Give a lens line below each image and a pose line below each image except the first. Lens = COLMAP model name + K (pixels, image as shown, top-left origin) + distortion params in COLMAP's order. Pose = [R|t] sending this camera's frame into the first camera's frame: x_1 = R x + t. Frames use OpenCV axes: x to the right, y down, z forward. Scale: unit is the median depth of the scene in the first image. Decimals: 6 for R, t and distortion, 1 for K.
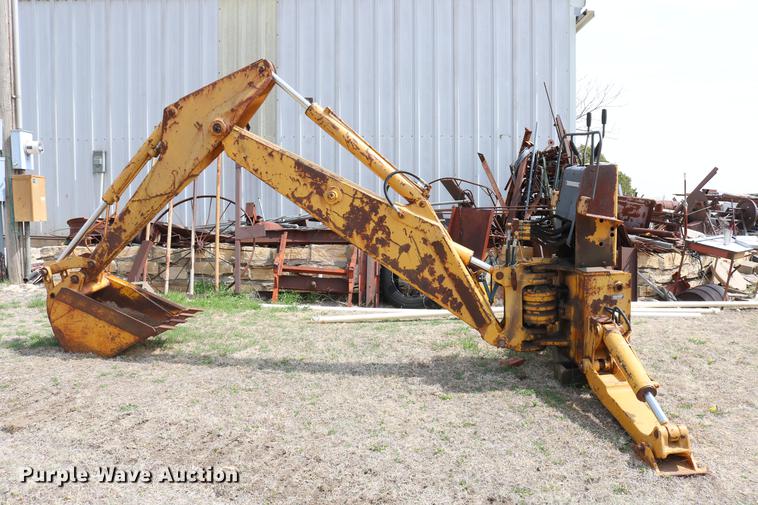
lens RADIAL K [[641.7, 0, 379.0], [0, 641.7, 252.5], [0, 0, 1]] dist [-0.171634, 0.157099]
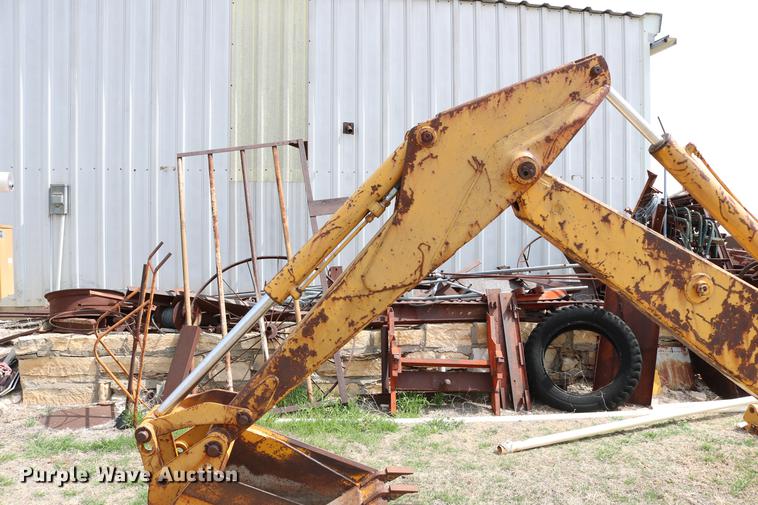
lens RADIAL K [[641.7, 0, 379.0], [0, 641.7, 252.5], [0, 0, 1]] dist [-0.171634, 0.157099]
pose [[0.979376, -0.007063, 0.201924, -0.480435], [0.015933, 0.998976, -0.042333, -0.101075], [-0.201419, 0.044678, 0.978486, 0.473322]]
